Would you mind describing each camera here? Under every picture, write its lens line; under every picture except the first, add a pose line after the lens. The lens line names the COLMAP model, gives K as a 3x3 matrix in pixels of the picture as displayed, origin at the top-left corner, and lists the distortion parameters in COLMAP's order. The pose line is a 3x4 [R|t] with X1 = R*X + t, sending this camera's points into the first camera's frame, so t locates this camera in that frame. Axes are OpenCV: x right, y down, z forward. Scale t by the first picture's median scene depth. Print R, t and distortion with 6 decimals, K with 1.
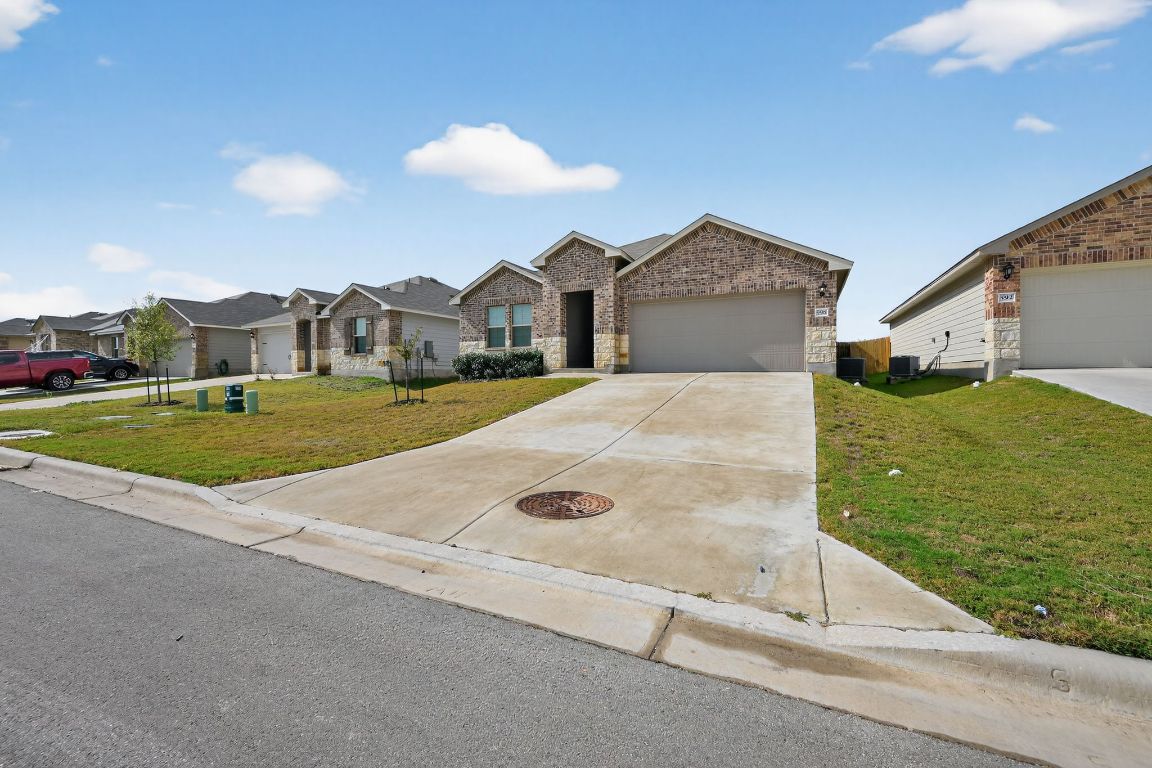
lens RADIAL K [[460.5, 0, 576.3], [0, 460.5, 376.6], [0, 0, 1]] dist [-0.000751, 0.000084]
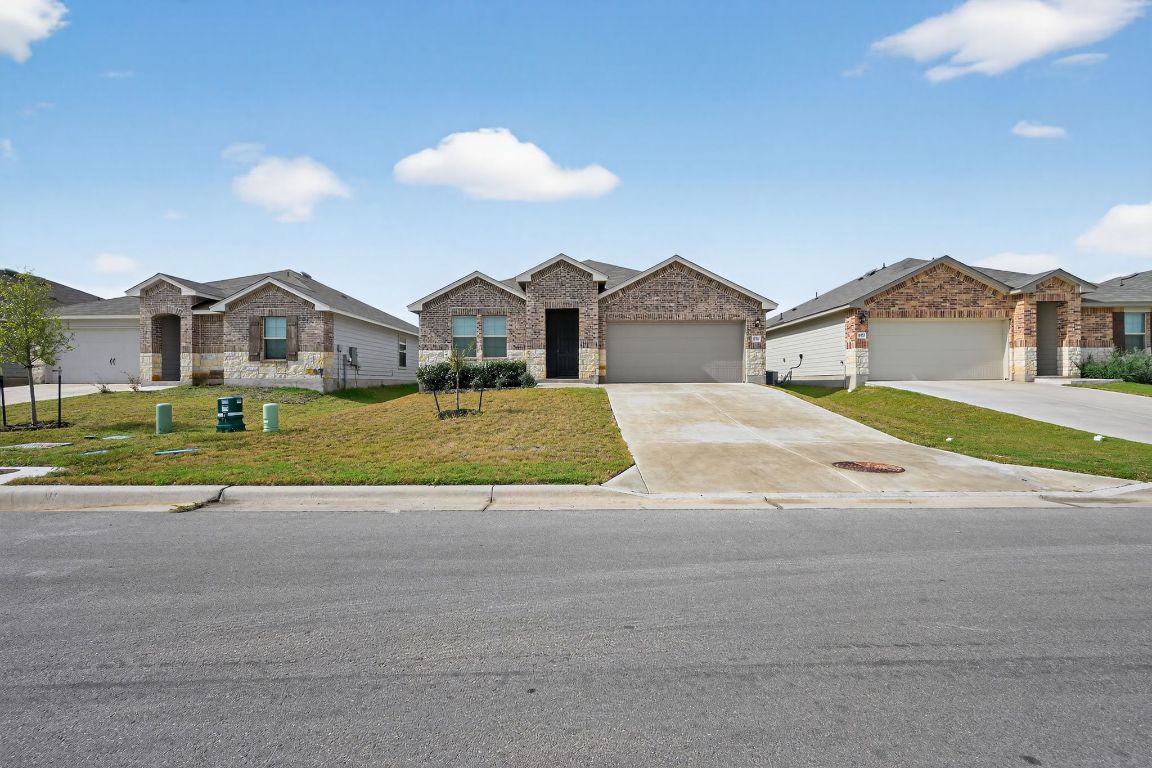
lens RADIAL K [[460.5, 0, 576.3], [0, 460.5, 376.6], [0, 0, 1]] dist [-0.000751, 0.000084]
pose [[0.902310, 0.006601, 0.431037, -0.446452], [0.002294, 0.999795, -0.020114, -0.001033], [-0.431081, 0.019138, 0.902110, 0.000840]]
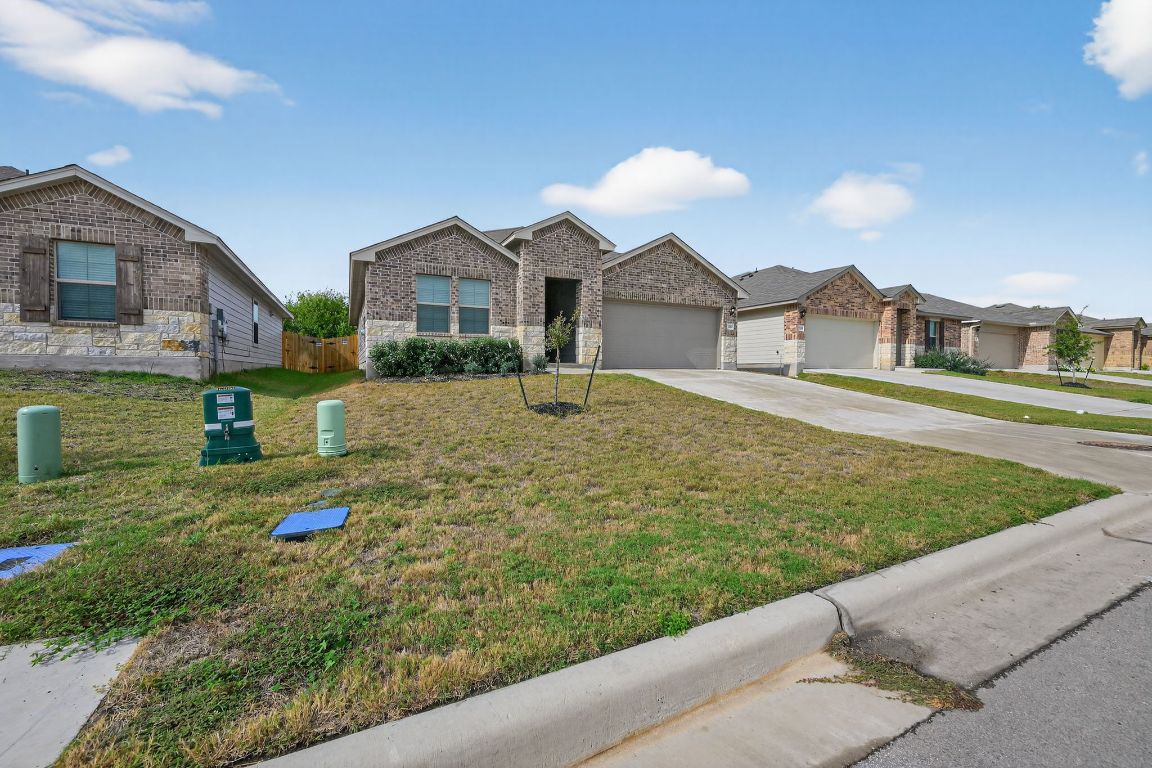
lens RADIAL K [[458.5, 0, 572.0], [0, 458.5, 380.9], [0, 0, 1]] dist [0.001206, 0.000085]
pose [[0.610806, -0.010959, 0.791704, -0.718211], [-0.000258, 0.999901, 0.014041, 0.004370], [-0.791780, -0.008781, 0.610743, 0.441305]]
